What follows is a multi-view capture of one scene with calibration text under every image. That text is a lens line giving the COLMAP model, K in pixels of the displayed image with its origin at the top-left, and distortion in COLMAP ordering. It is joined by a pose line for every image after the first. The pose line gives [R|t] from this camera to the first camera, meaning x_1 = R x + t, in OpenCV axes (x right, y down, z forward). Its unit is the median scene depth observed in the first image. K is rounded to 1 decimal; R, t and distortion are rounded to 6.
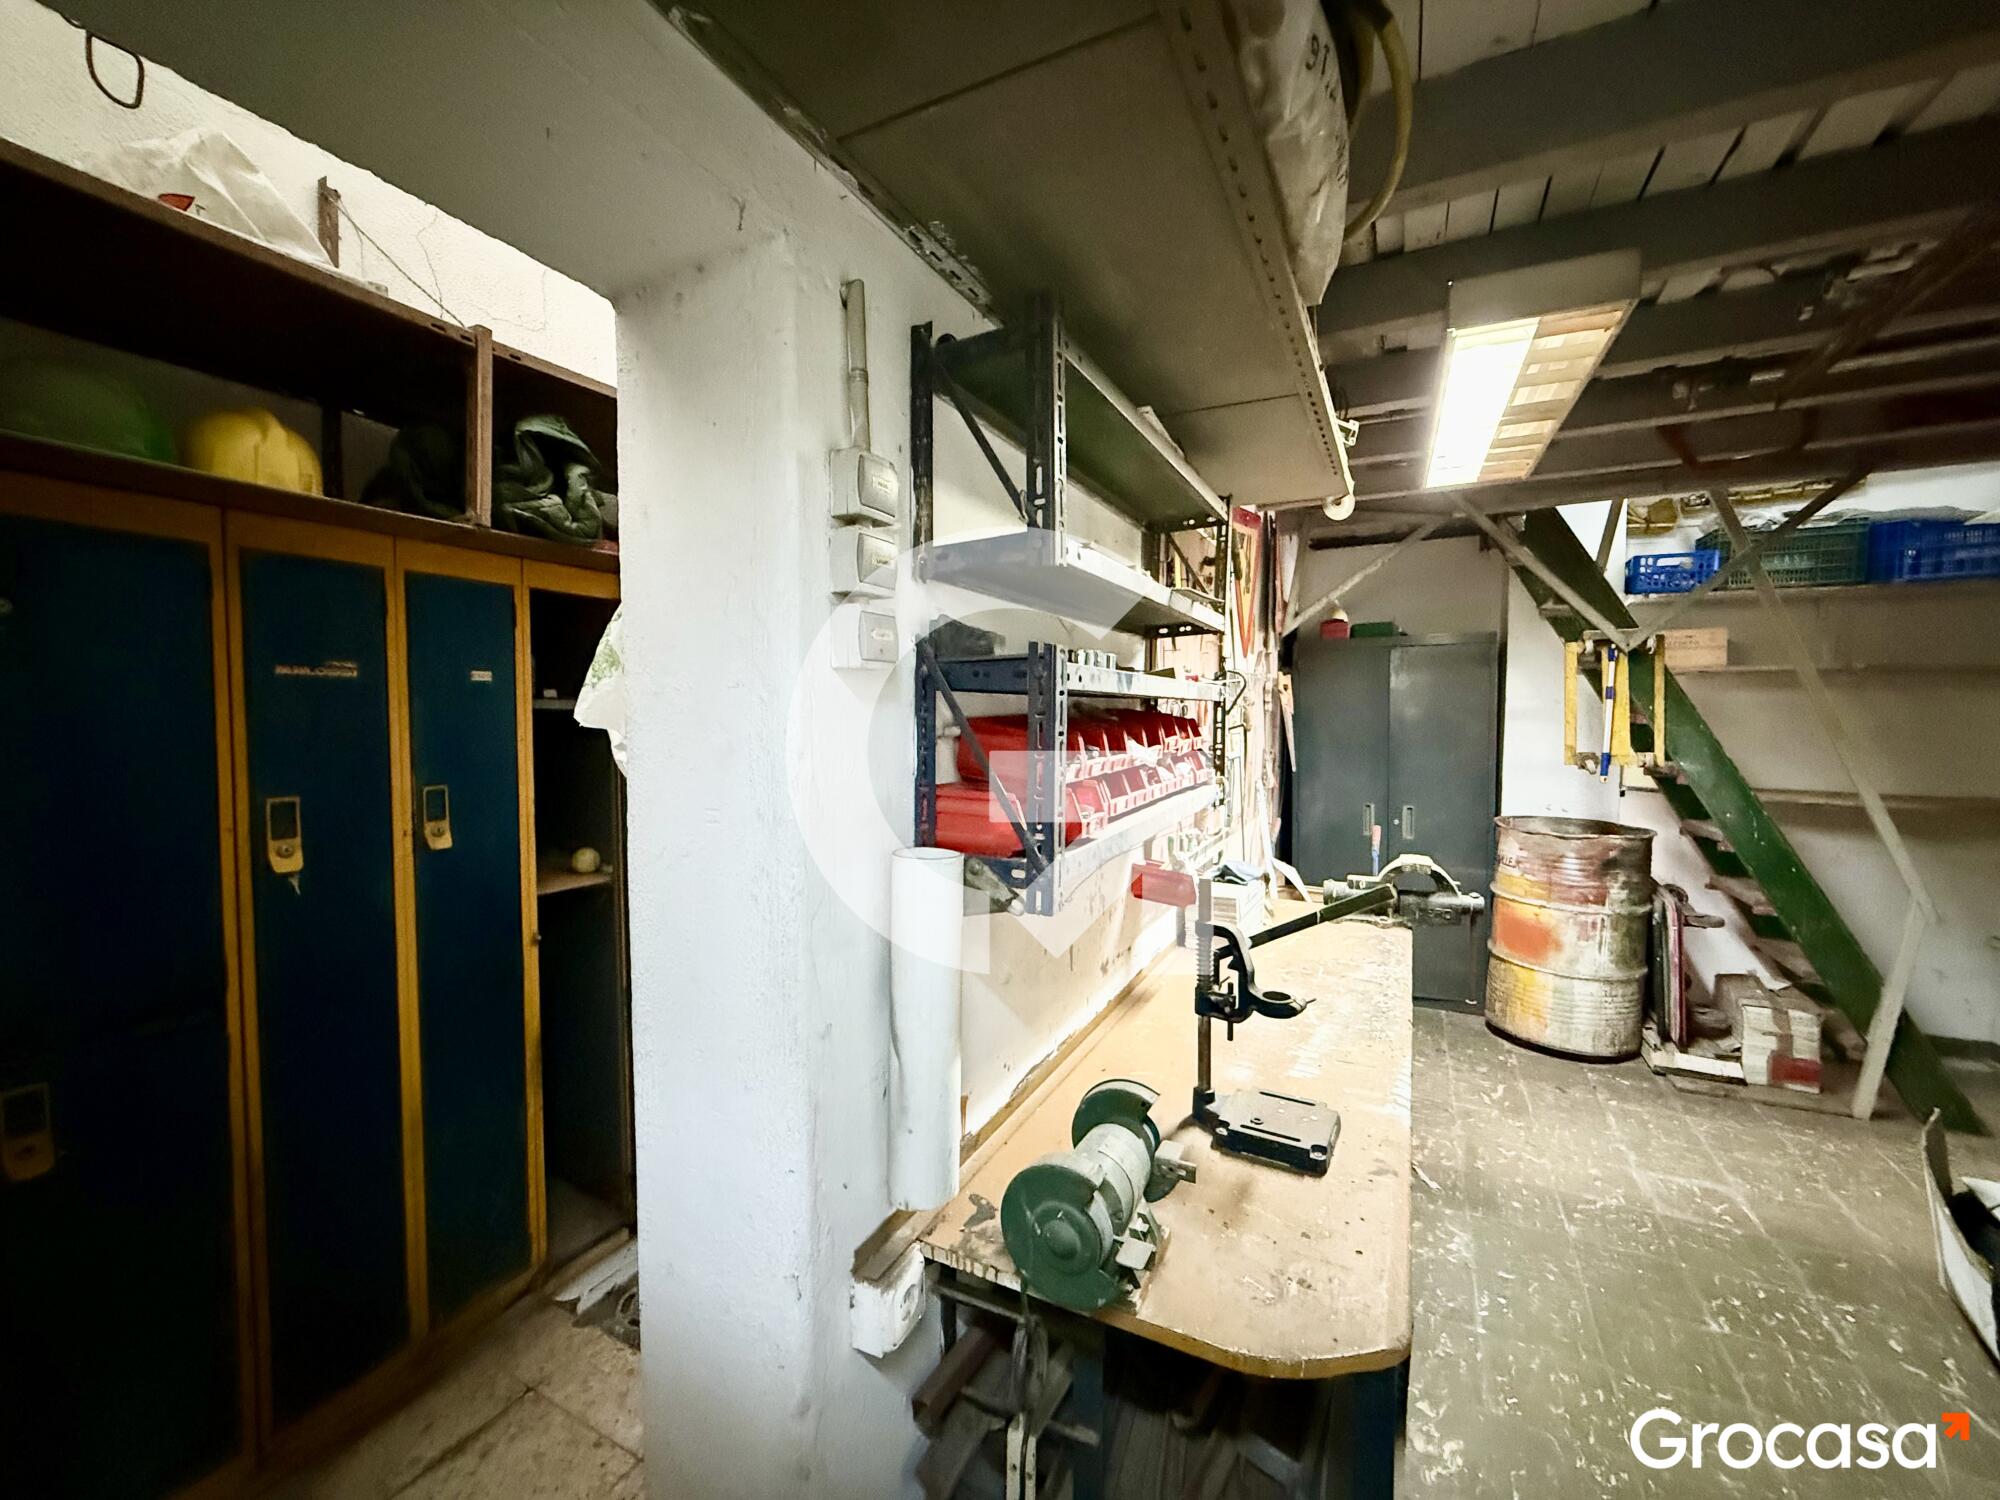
lens RADIAL K [[792.7, 0, 998.6], [0, 792.7, 749.6], [0, 0, 1]] dist [-0.002146, 0.000757]
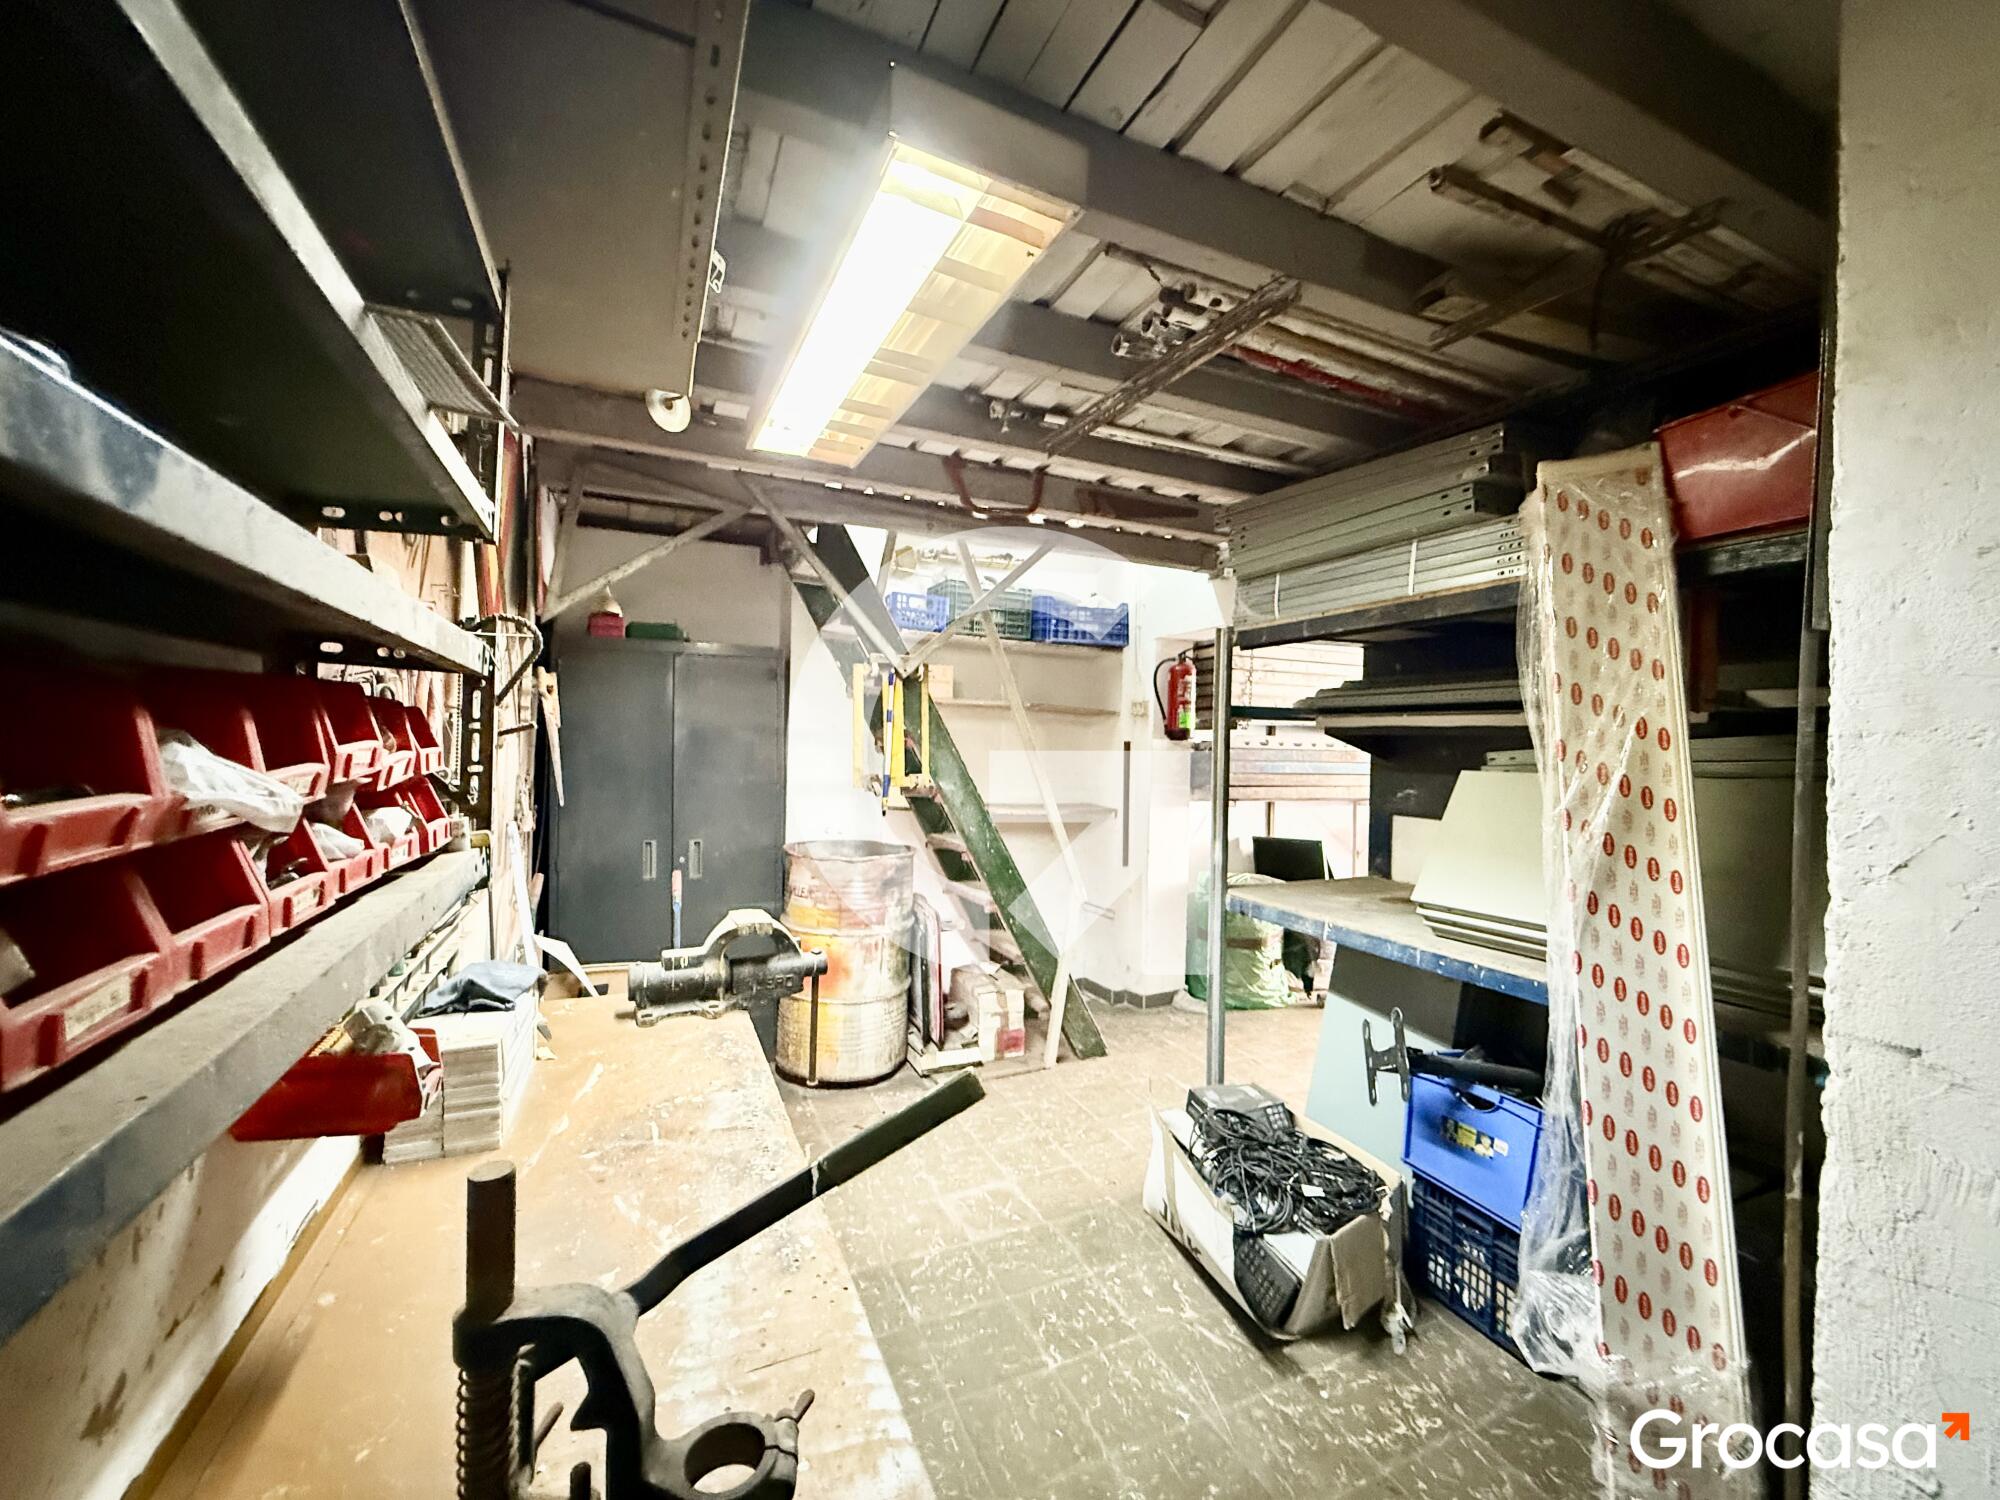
lens RADIAL K [[792.7, 0, 996.2], [0, 792.7, 749.9], [0, 0, 1]] dist [-0.002146, 0.000757]
pose [[0.619328, 0.012460, 0.785033, 0.094694], [0.013212, 0.999567, -0.026288, 0.001516], [-0.785021, 0.026653, 0.618895, 0.453206]]
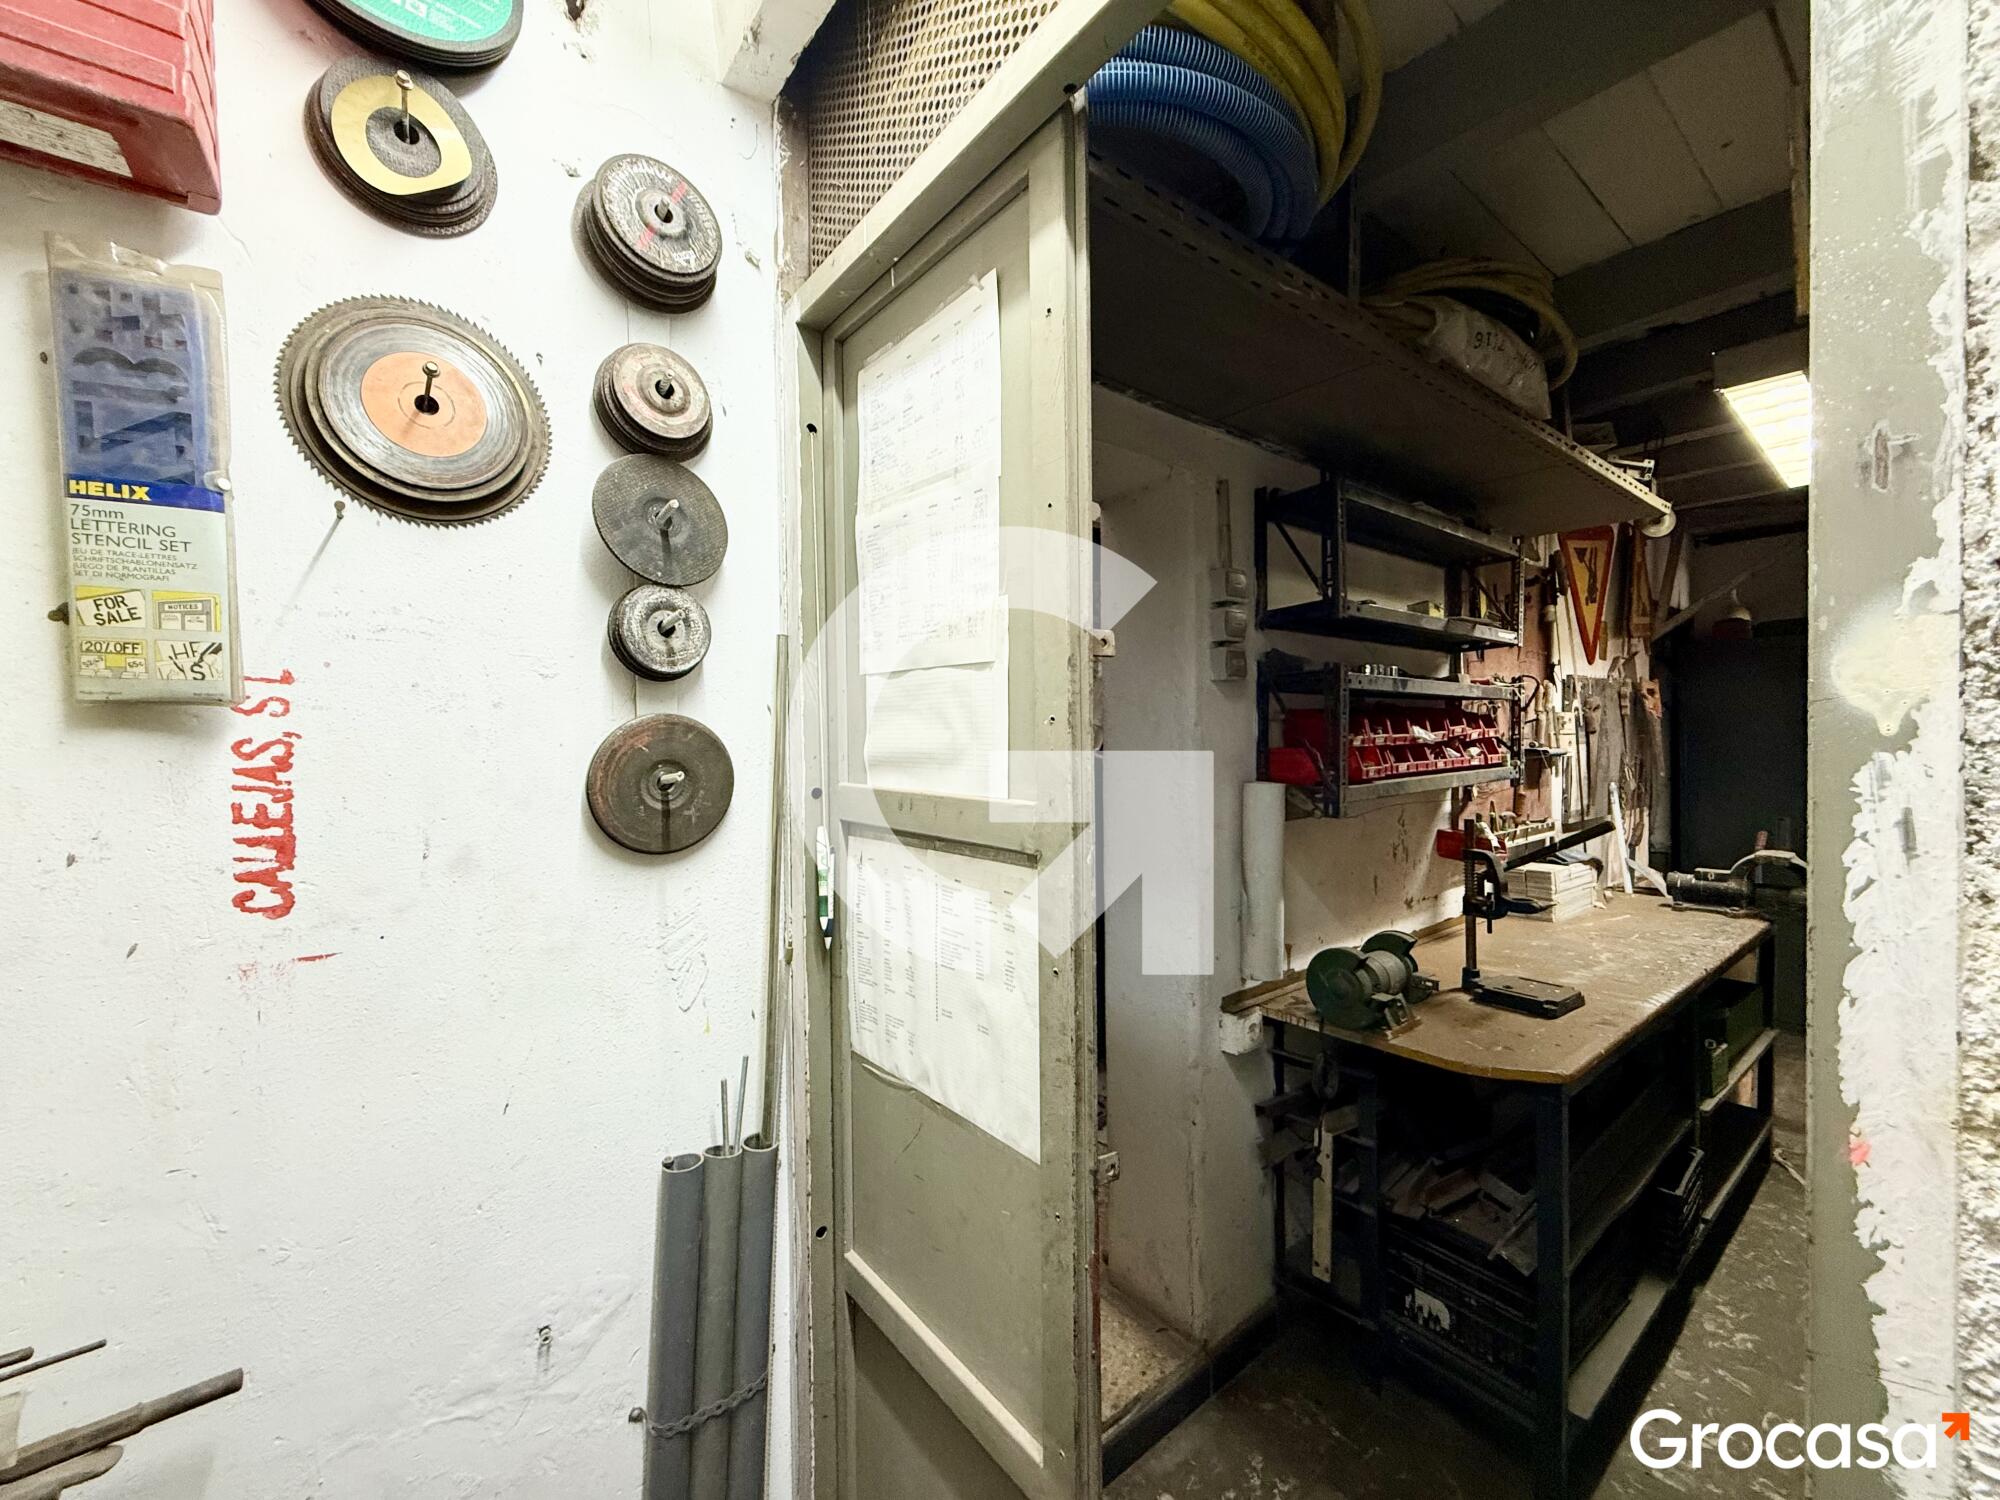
lens RADIAL K [[792.7, 0, 997.7], [0, 792.7, 744.1], [0, 0, 1]] dist [-0.002146, 0.000757]
pose [[0.908175, -0.005161, -0.418558, 0.060880], [-0.011303, 0.999257, -0.036844, 0.063102], [0.418437, 0.038192, 0.907442, -0.472828]]
